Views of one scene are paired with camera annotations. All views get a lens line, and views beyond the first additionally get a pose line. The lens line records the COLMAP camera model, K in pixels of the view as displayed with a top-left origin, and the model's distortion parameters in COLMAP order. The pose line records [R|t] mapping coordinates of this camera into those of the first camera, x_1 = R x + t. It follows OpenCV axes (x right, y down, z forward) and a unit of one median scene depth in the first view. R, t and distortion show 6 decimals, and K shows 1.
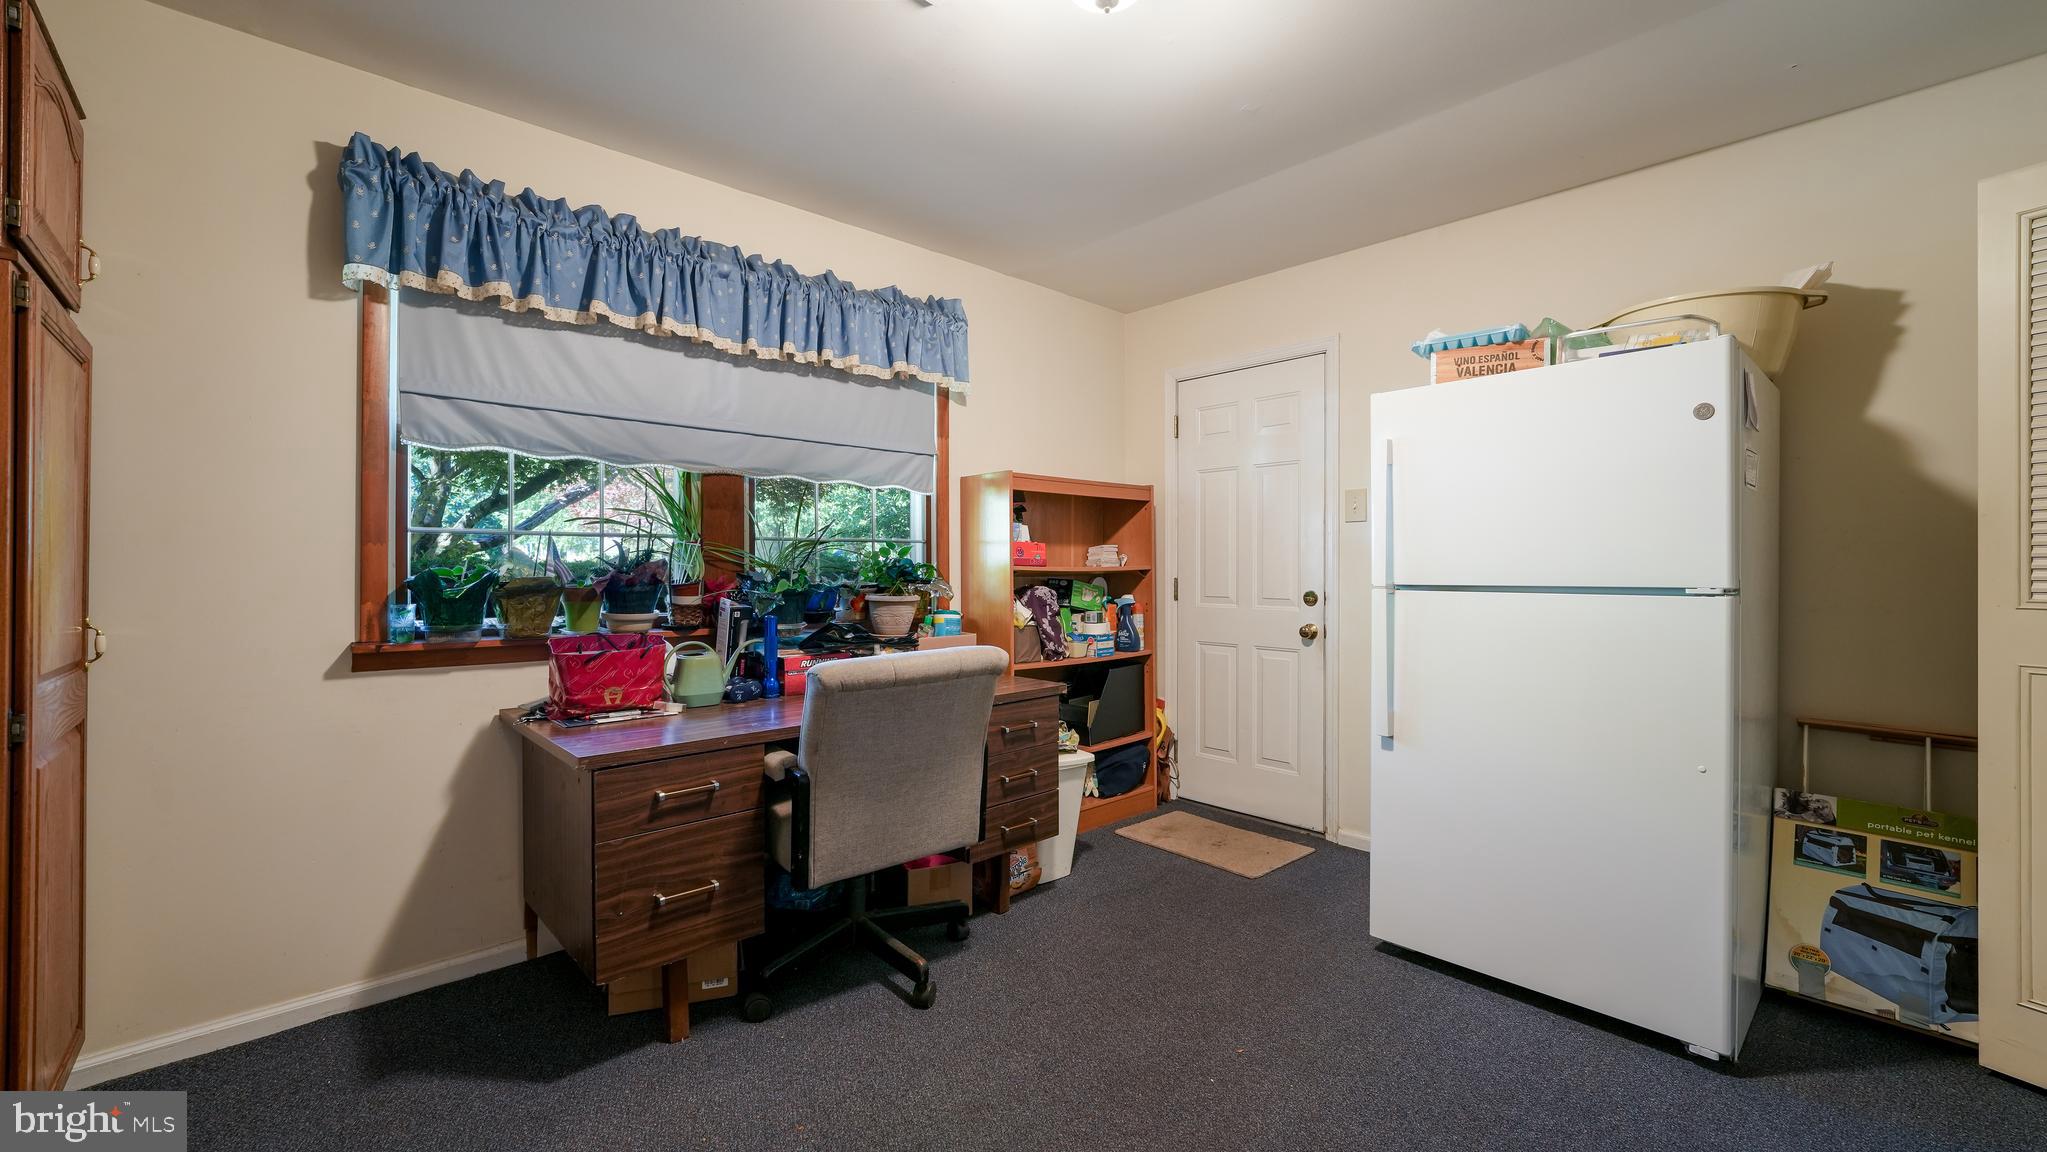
lens RADIAL K [[825.7, 0, 1021.9], [0, 825.7, 568.9], [0, 0, 1]] dist [-0.012450, -0.000517]
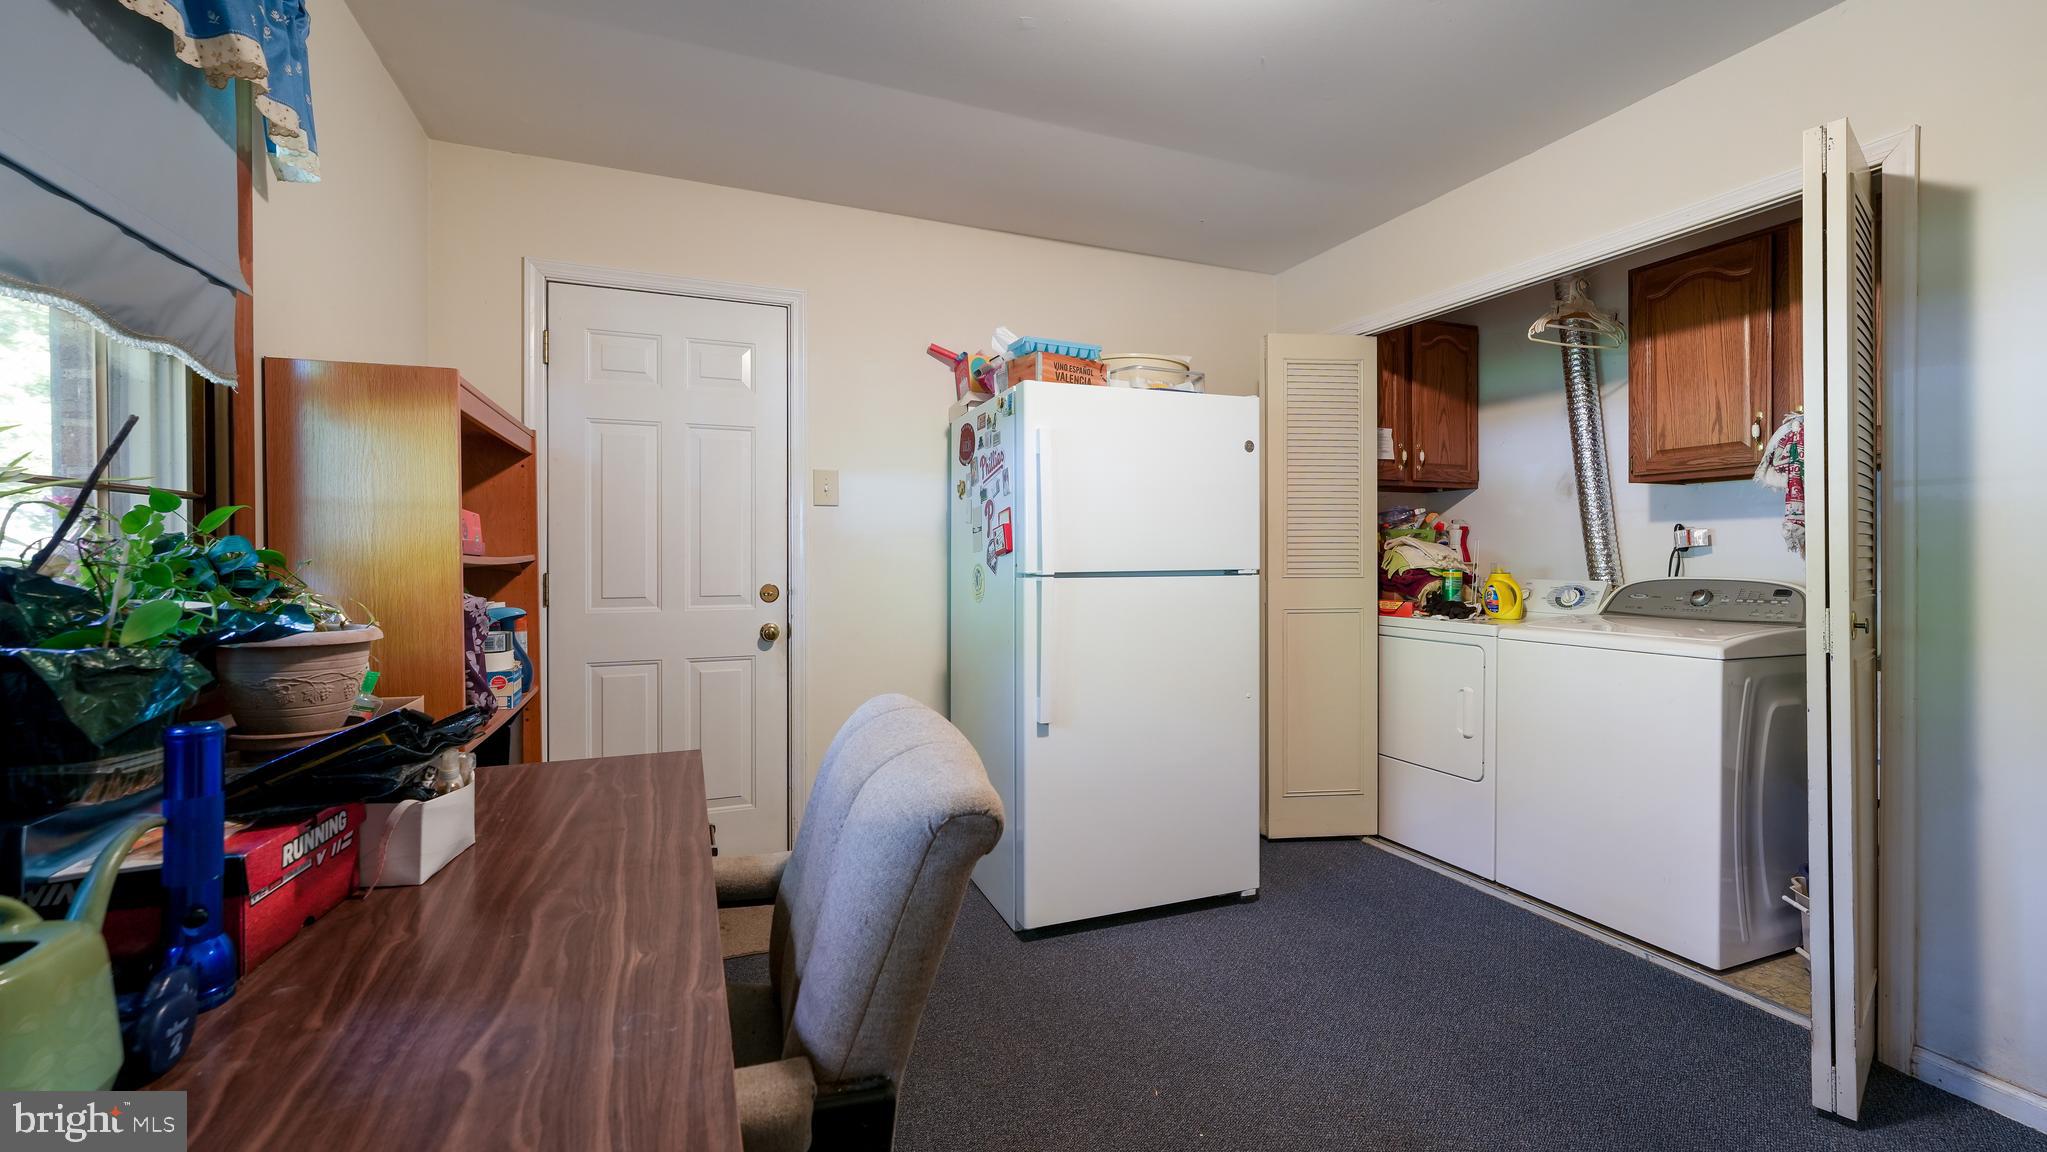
lens RADIAL K [[825.7, 0, 1023.1], [0, 825.7, 560.4], [0, 0, 1]] dist [-0.012450, -0.000517]
pose [[0.343881, -0.006967, 0.938988, -0.367739], [0.004366, 0.999974, 0.005820, -0.001691], [-0.939003, 0.002098, 0.343902, 0.486036]]
